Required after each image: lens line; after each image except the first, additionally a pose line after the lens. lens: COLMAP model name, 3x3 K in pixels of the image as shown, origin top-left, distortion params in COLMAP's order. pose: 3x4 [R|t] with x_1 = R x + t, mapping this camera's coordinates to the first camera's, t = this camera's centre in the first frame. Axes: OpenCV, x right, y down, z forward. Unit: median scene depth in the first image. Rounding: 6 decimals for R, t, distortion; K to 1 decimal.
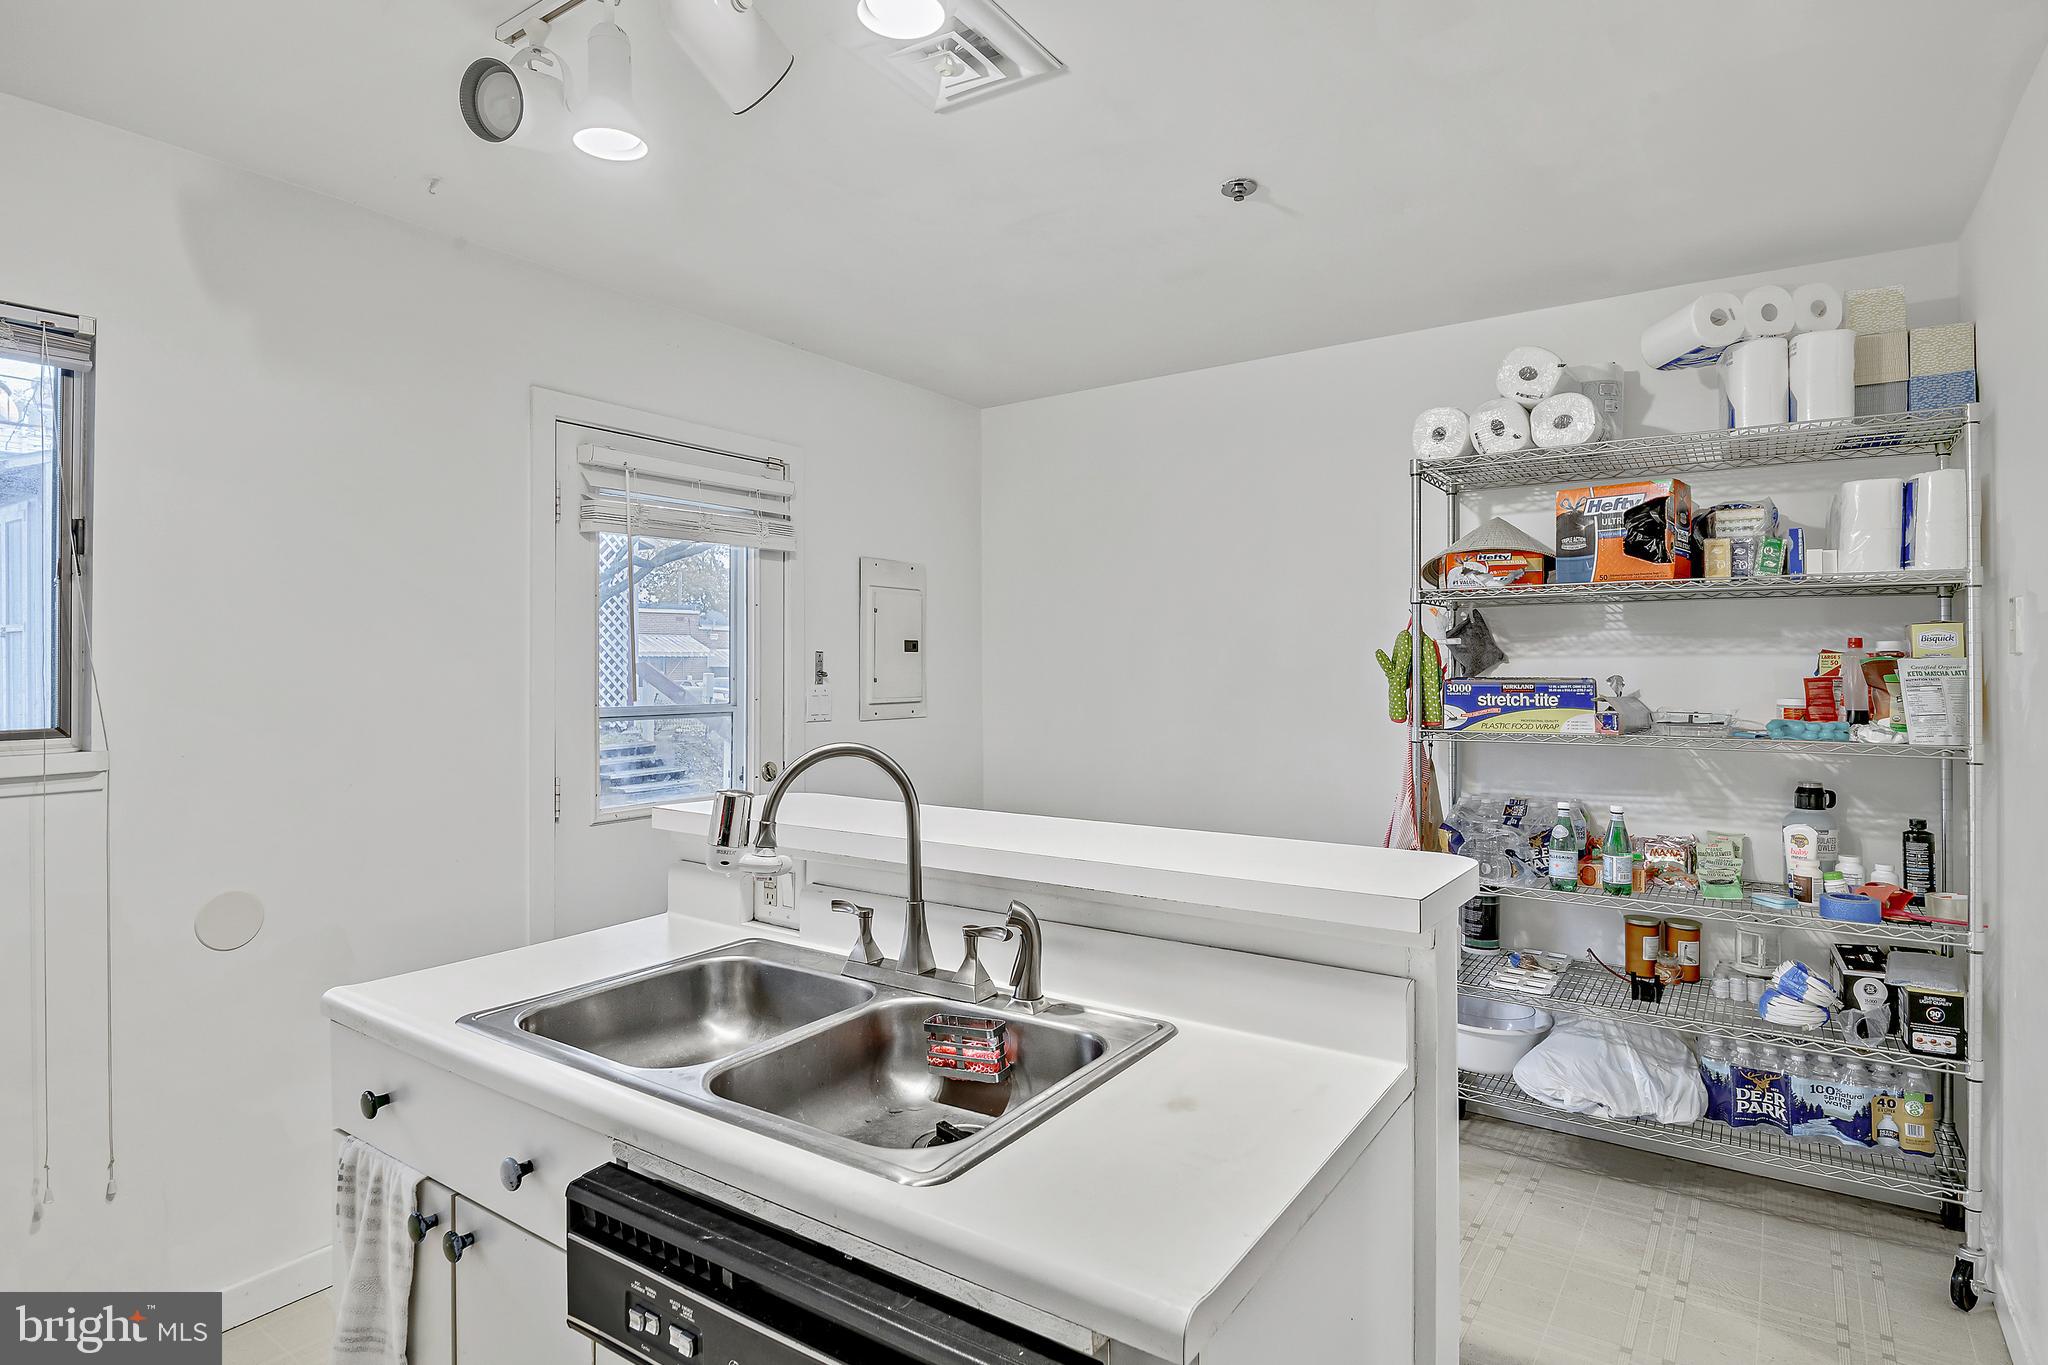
lens RADIAL K [[1092.1, 0, 1022.0], [0, 1092.1, 663.1], [0, 0, 1]] dist [0.003146, -0.000144]
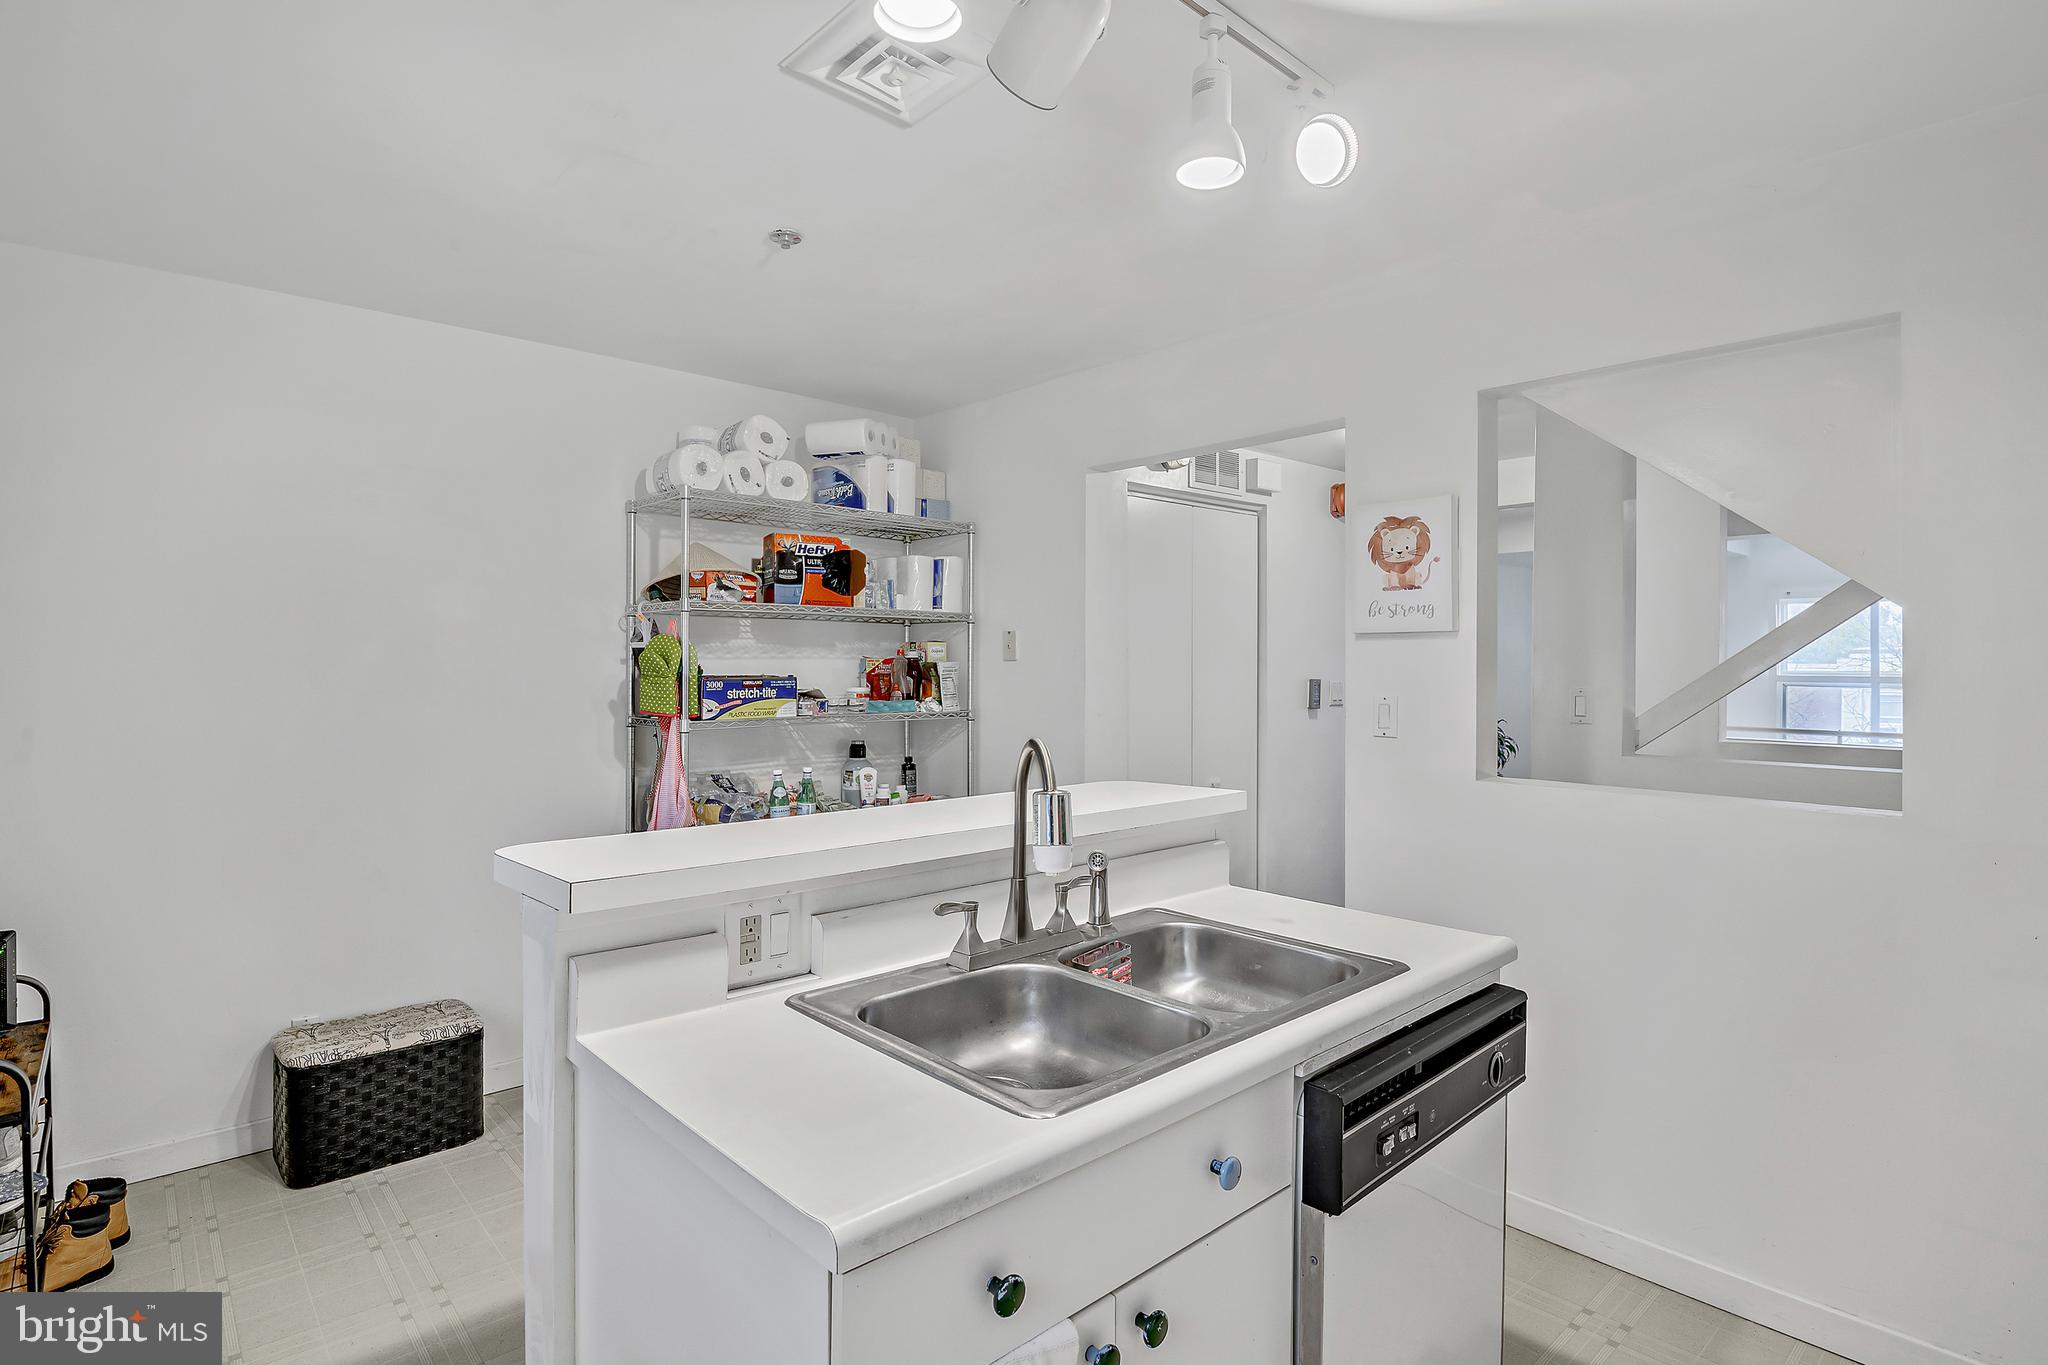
lens RADIAL K [[1020.7, 0, 1023.1], [0, 1020.7, 682.3], [0, 0, 1]] dist [-0.012761, -0.000068]
pose [[0.217430, -0.015329, 0.975956, -0.666011], [-0.002554, 0.999864, 0.016273, 0.001108], [-0.976073, -0.006031, 0.217361, 0.465162]]
